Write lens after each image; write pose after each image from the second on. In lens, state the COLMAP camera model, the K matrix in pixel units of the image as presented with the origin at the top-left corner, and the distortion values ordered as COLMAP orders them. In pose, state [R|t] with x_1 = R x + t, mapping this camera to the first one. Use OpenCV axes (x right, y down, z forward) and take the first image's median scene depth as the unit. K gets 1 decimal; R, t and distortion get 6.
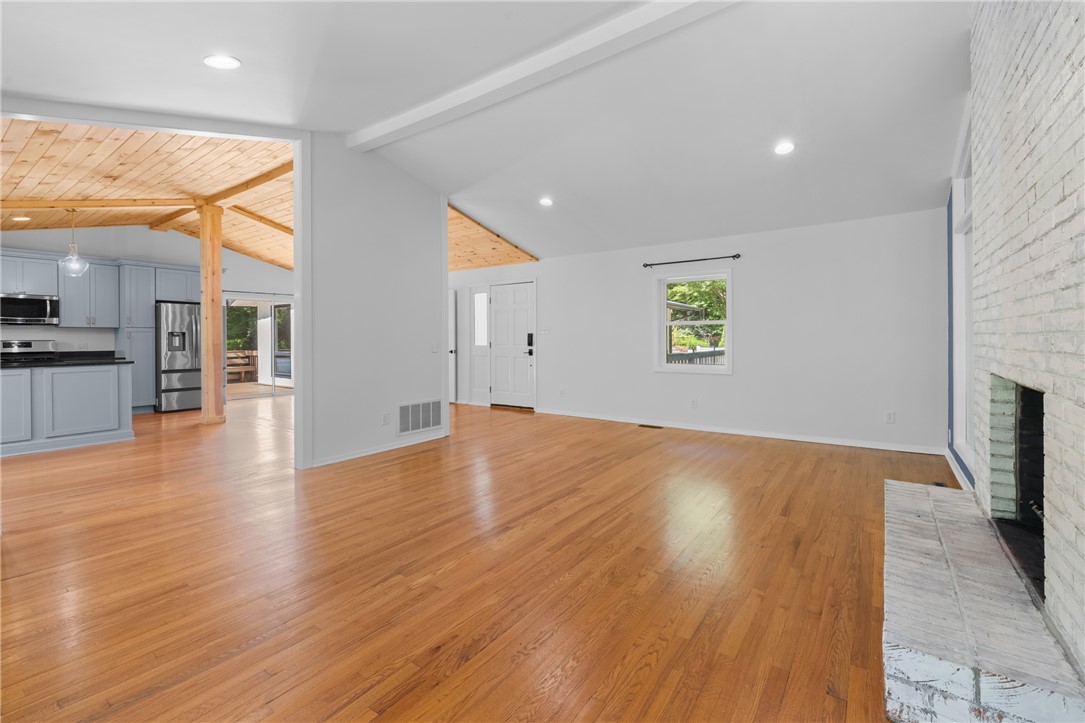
lens RADIAL K [[468.5, 0, 542.7], [0, 468.5, 334.9], [0, 0, 1]] dist [-0.002386, 0.000840]
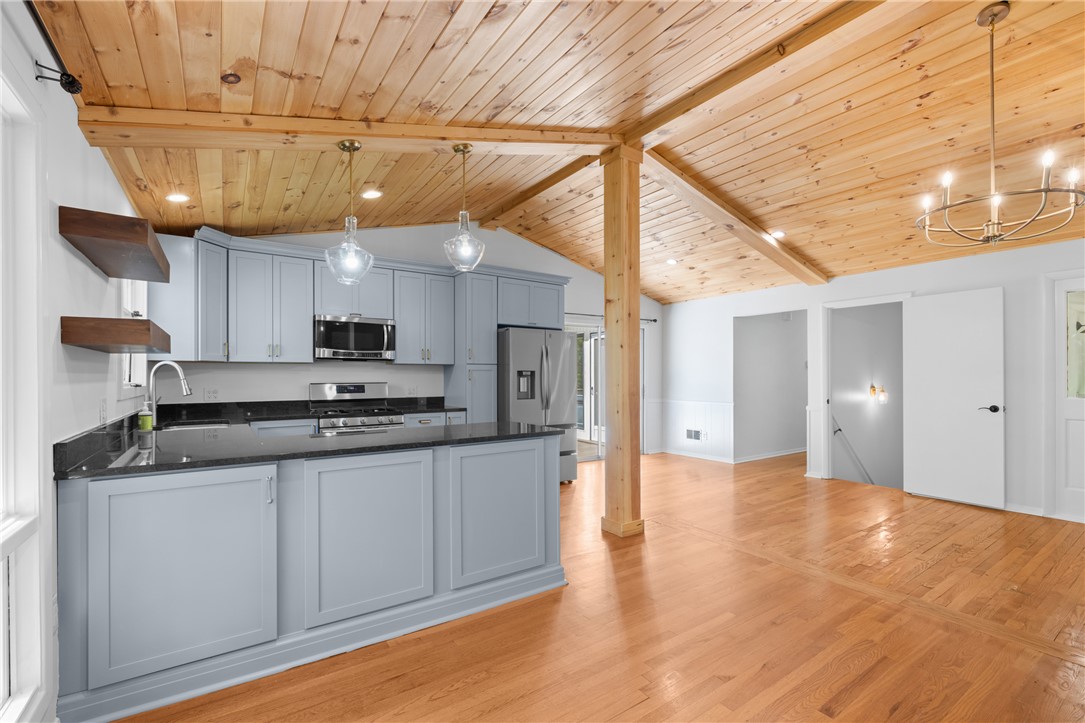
lens RADIAL K [[468.5, 0, 543.0], [0, 468.5, 373.1], [0, 0, 1]] dist [-0.002386, 0.000840]
pose [[0.939772, 0.000373, -0.341802, -0.583212], [-0.000641, 1.000000, -0.000670, -0.002759], [0.341801, 0.000849, 0.939772, 0.416065]]
